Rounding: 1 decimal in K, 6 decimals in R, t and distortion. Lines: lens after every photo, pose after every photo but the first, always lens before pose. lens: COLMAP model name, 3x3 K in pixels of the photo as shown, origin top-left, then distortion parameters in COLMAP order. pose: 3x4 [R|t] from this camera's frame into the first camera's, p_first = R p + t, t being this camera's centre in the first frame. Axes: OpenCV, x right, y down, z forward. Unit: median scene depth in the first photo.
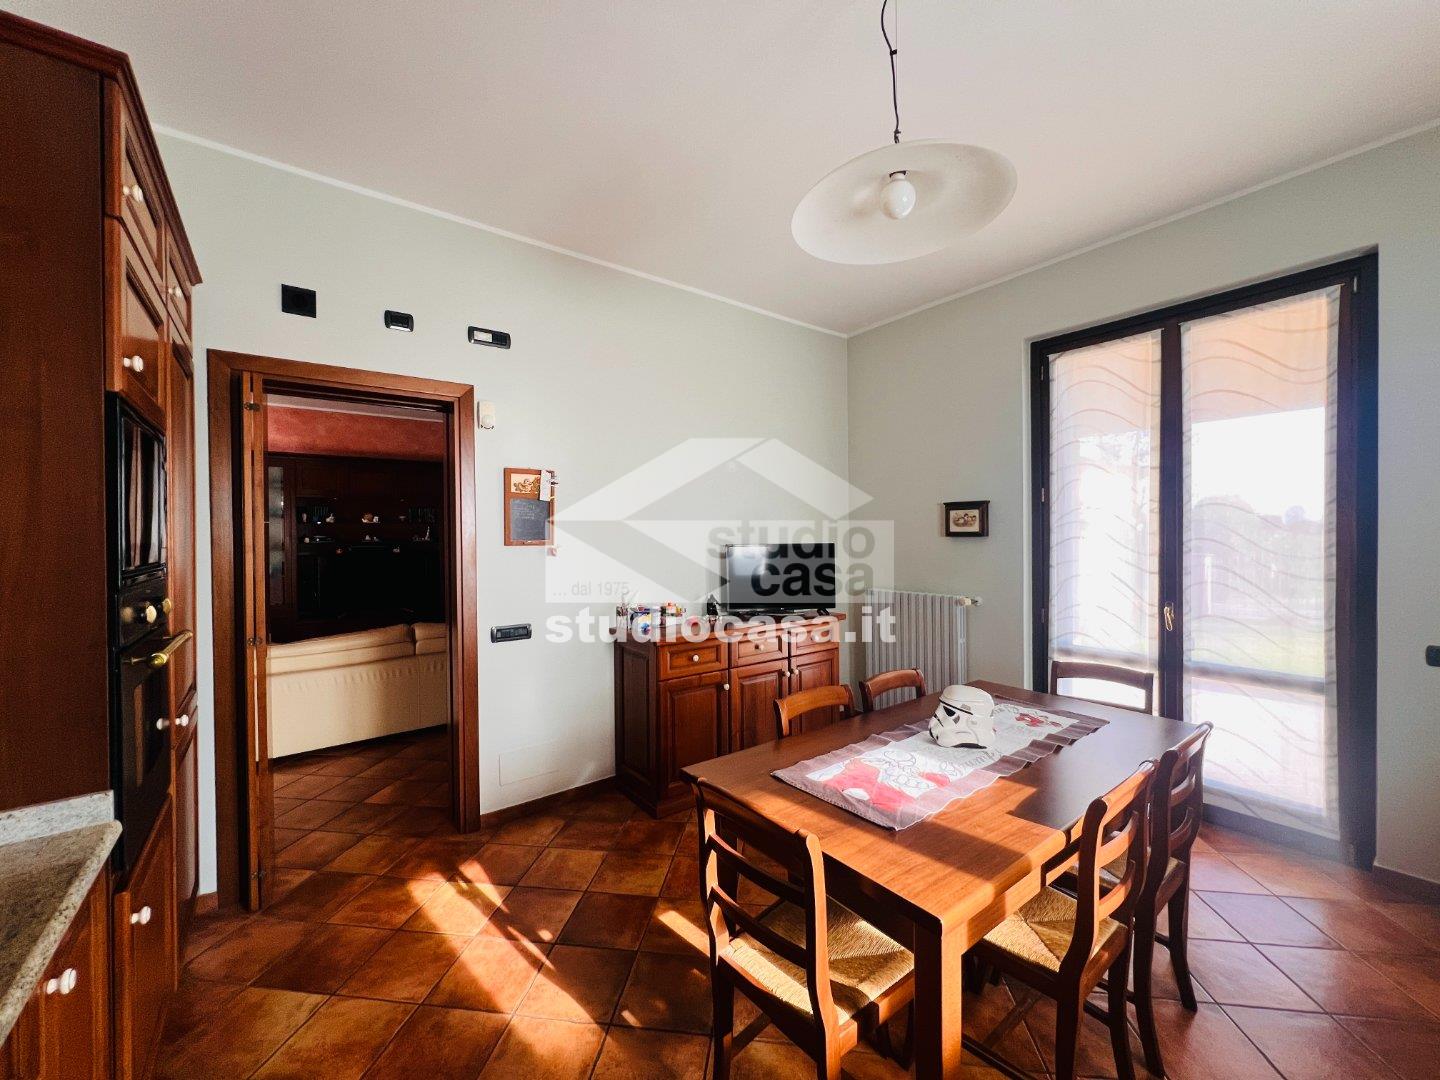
lens RADIAL K [[578.0, 0, 720.0], [0, 578.0, 540.0], [0, 0, 1]] dist [0.000599, 0.000611]
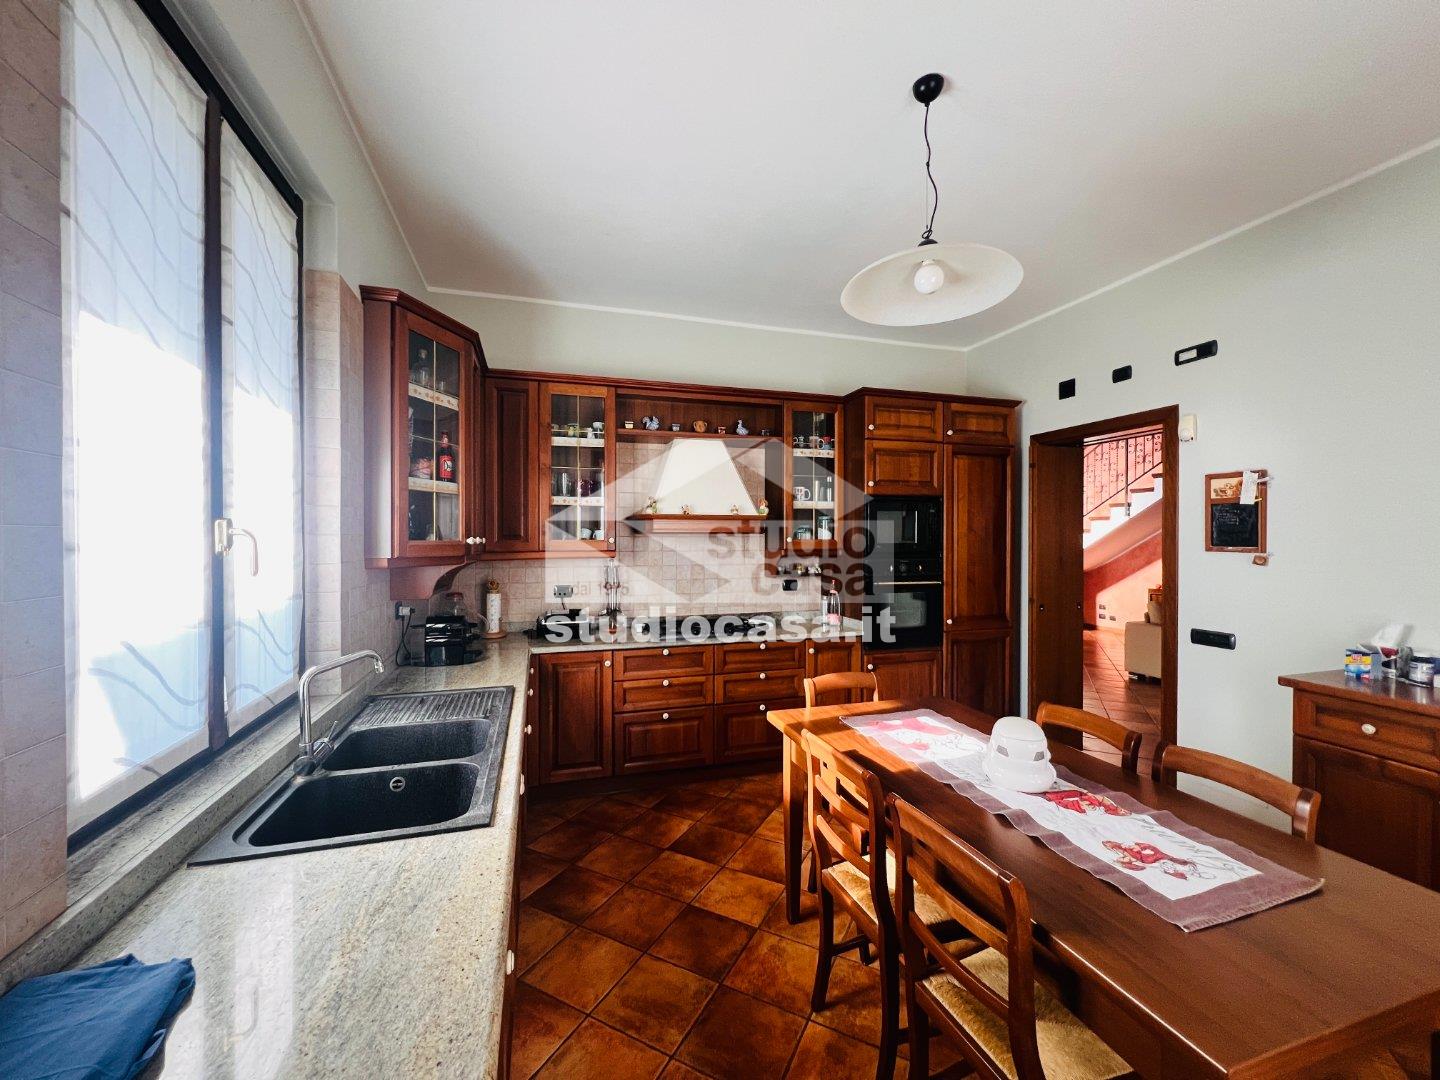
lens RADIAL K [[578.0, 0, 720.0], [0, 578.0, 540.0], [0, 0, 1]] dist [0.000599, 0.000611]
pose [[-0.339174, 0.014036, -0.940619, 0.900352], [-0.006590, 0.999829, 0.017296, -0.022555], [0.940701, 0.012065, -0.339023, 0.552210]]
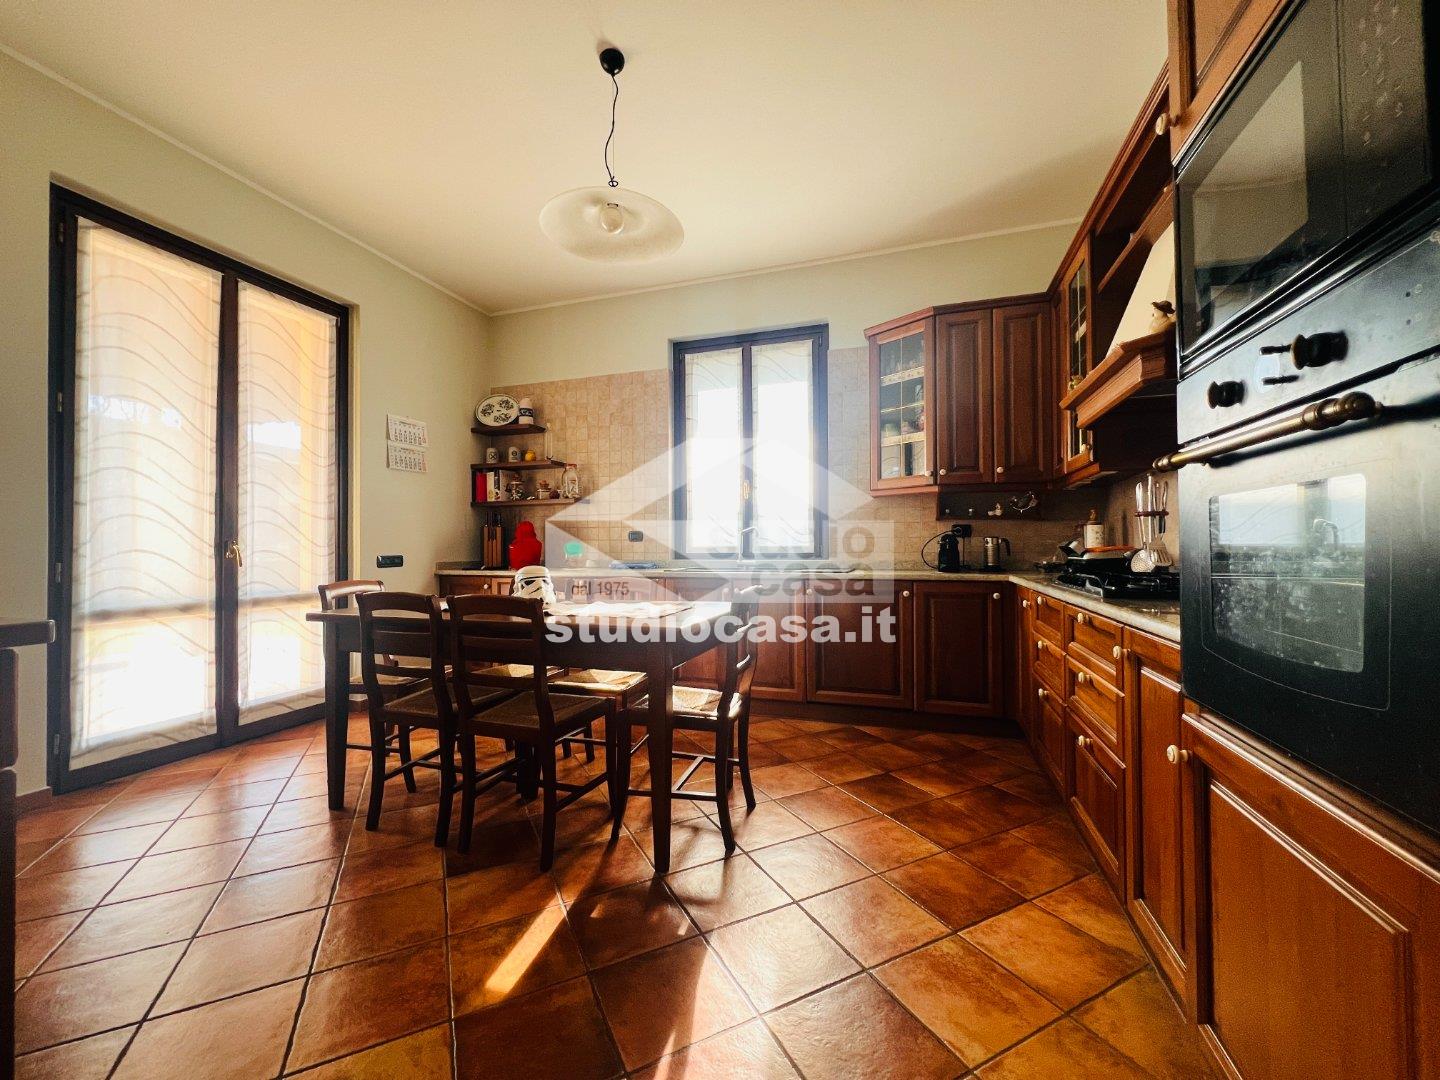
lens RADIAL K [[578.0, 0, 720.0], [0, 578.0, 540.0], [0, 0, 1]] dist [0.000599, 0.000611]
pose [[-0.570013, 0.023374, 0.821303, -0.579234], [0.021536, 0.999677, -0.013504, 0.140962], [-0.821353, 0.009991, -0.570332, 0.892891]]
